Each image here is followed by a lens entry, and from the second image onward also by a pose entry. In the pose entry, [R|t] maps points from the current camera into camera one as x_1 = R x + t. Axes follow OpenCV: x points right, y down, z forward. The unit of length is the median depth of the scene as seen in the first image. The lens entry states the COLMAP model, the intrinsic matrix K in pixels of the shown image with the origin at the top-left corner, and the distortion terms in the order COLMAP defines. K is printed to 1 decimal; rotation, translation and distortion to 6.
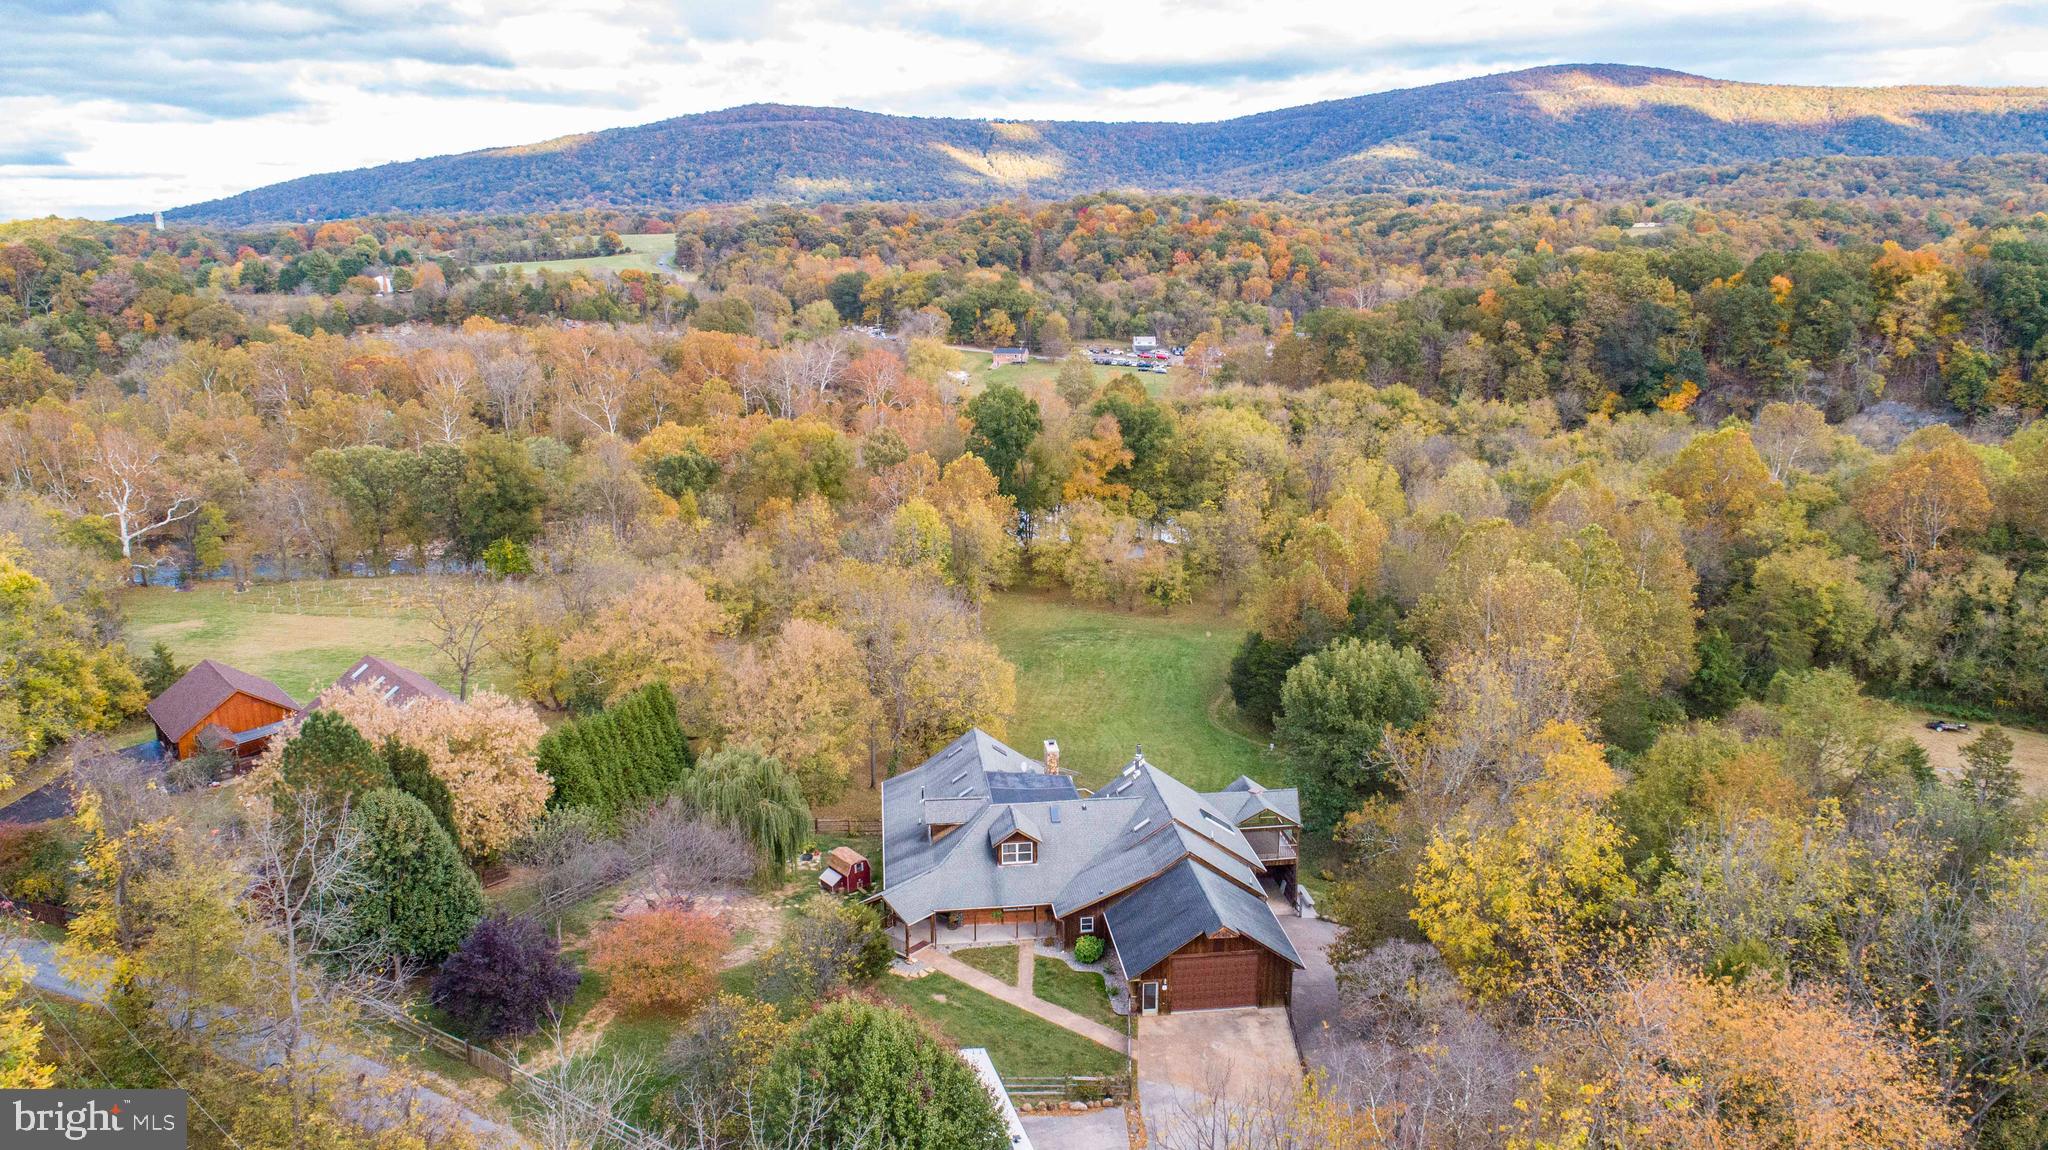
lens RADIAL K [[1359.3, 0, 1031.0], [0, 1359.3, 578.6], [0, 0, 1]] dist [-0.018162, 0.010918]
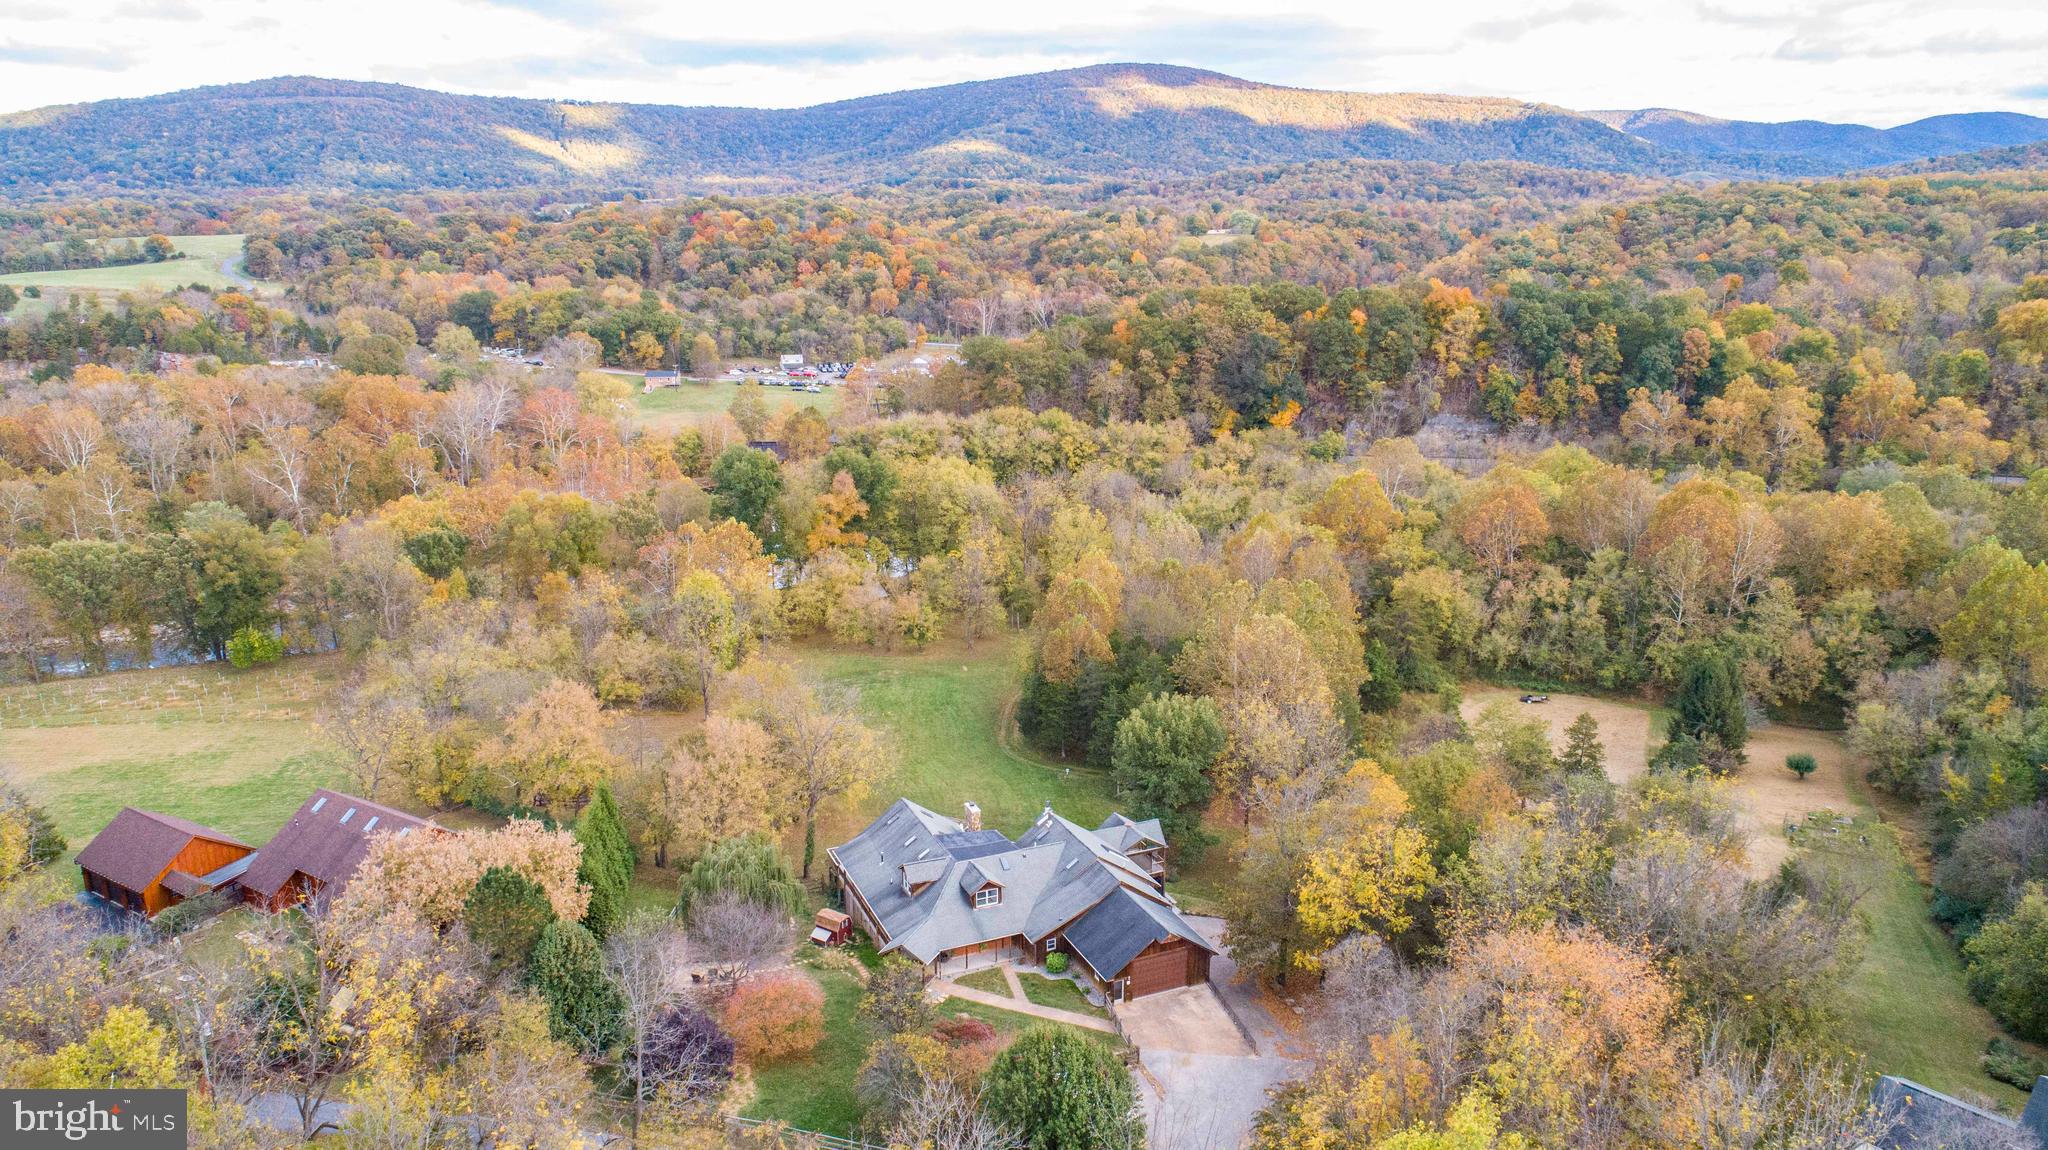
lens RADIAL K [[1359.3, 0, 1026.0], [0, 1359.3, 571.8], [0, 0, 1]] dist [-0.018162, 0.010918]
pose [[0.957183, -0.066833, 0.281664, -0.079140], [0.064637, 0.997762, 0.017088, -0.032625], [-0.282175, 0.001849, 0.959361, -0.067331]]
